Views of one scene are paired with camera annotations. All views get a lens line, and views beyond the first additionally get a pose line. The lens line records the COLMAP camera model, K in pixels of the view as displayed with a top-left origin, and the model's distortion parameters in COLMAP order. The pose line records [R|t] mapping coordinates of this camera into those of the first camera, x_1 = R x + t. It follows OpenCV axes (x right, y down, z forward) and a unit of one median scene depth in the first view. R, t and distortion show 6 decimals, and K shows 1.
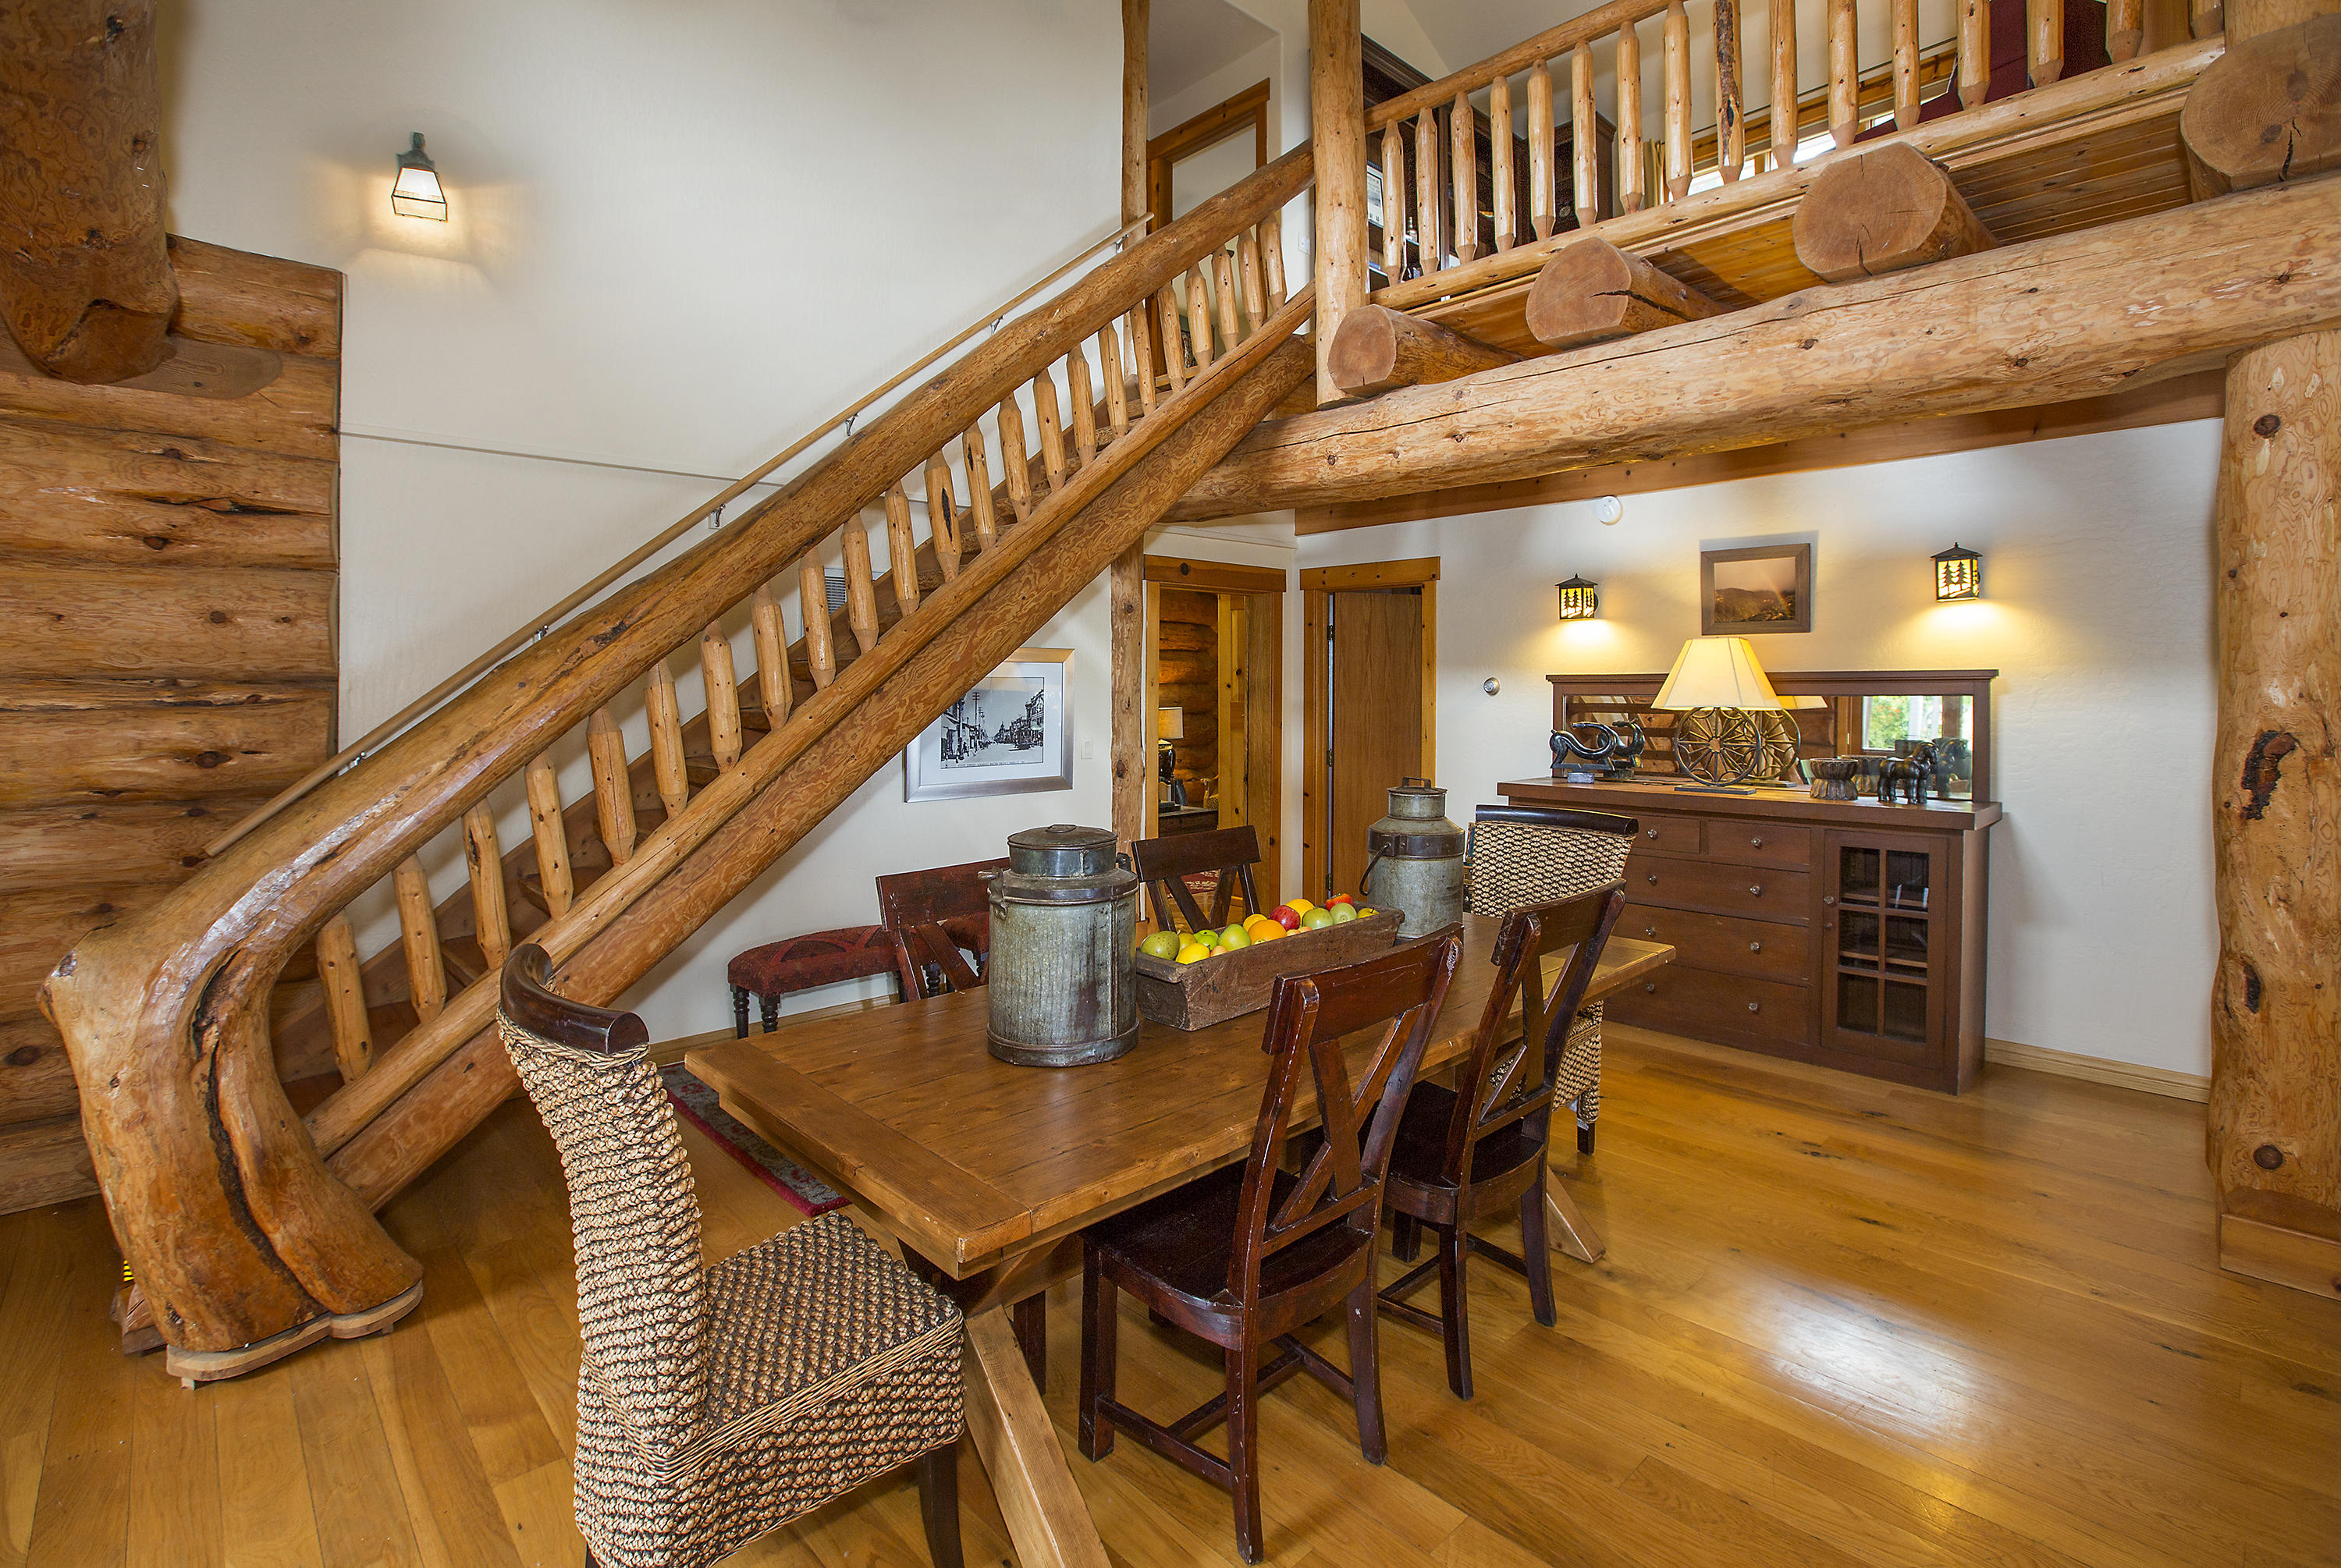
lens RADIAL K [[1095.6, 0, 1164.7], [0, 1095.6, 715.8], [0, 0, 1]] dist [-0.077570, 0.036970]
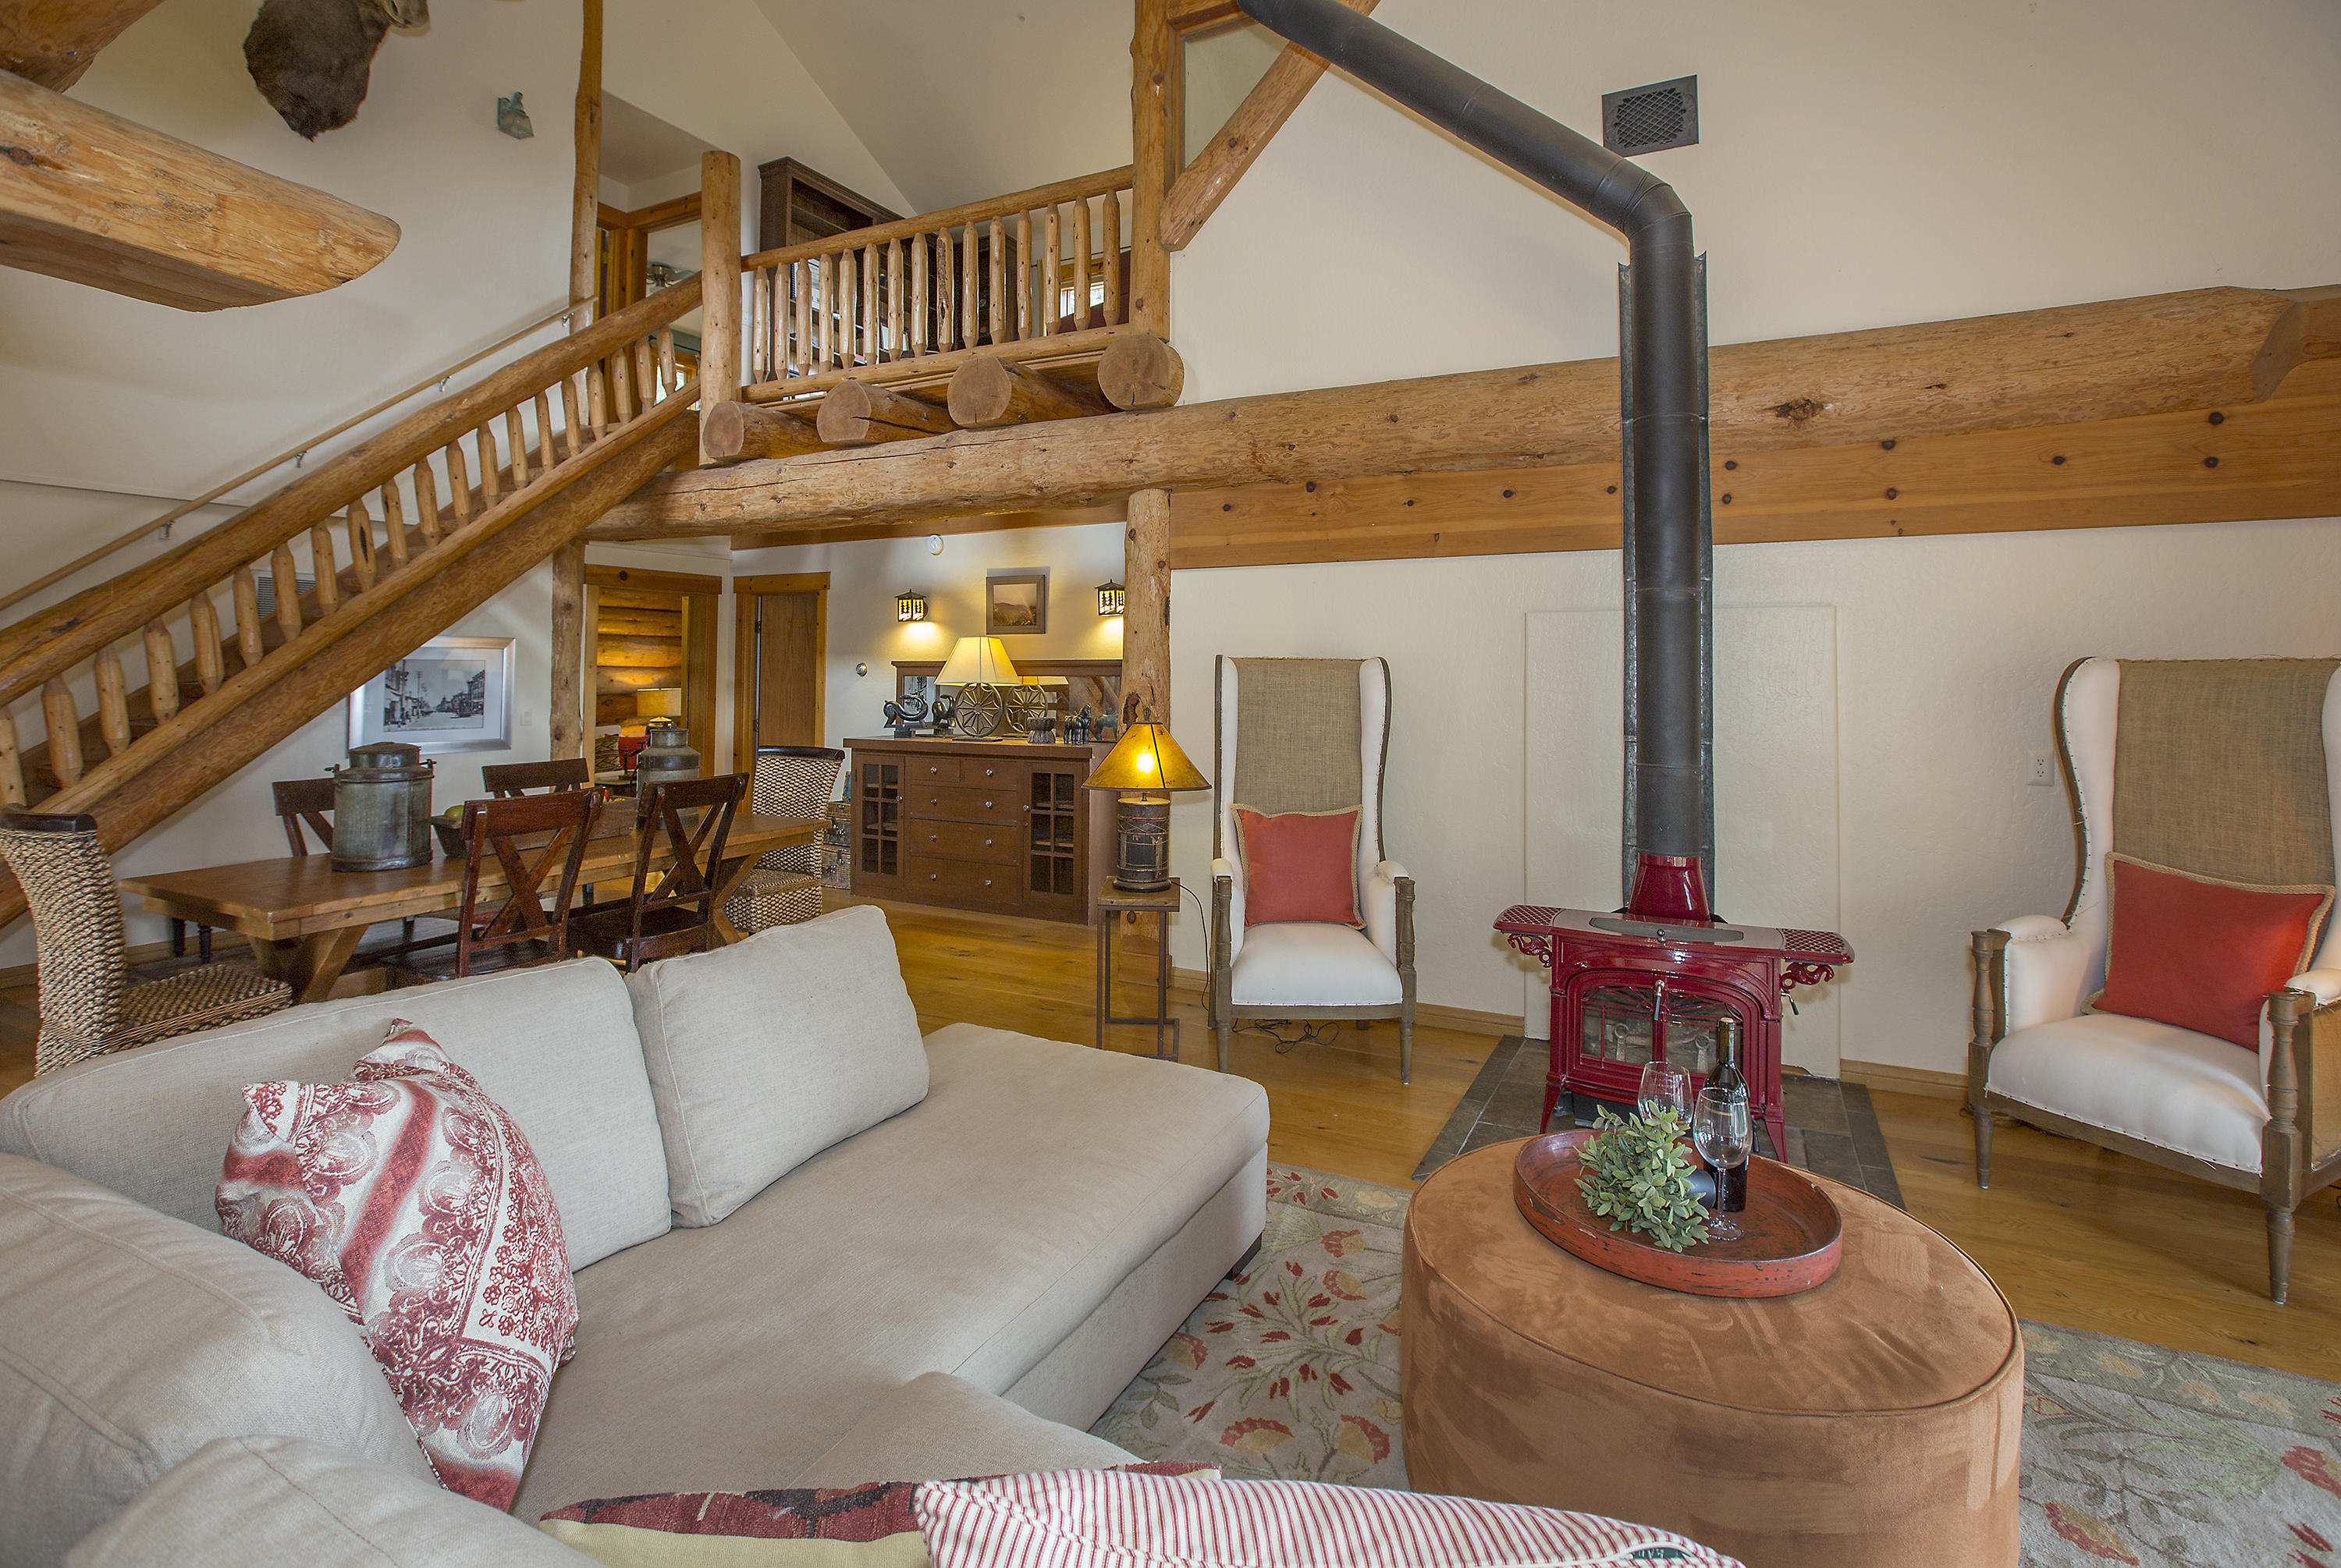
lens RADIAL K [[1111.2, 0, 1176.6], [0, 1111.2, 652.2], [0, 0, 1]] dist [-0.051882, 0.017634]
pose [[0.939880, 0.010801, 0.341335, 0.266780], [0.004739, 0.998991, -0.044661, 0.019807], [-0.341473, 0.043594, 0.938880, -0.579005]]
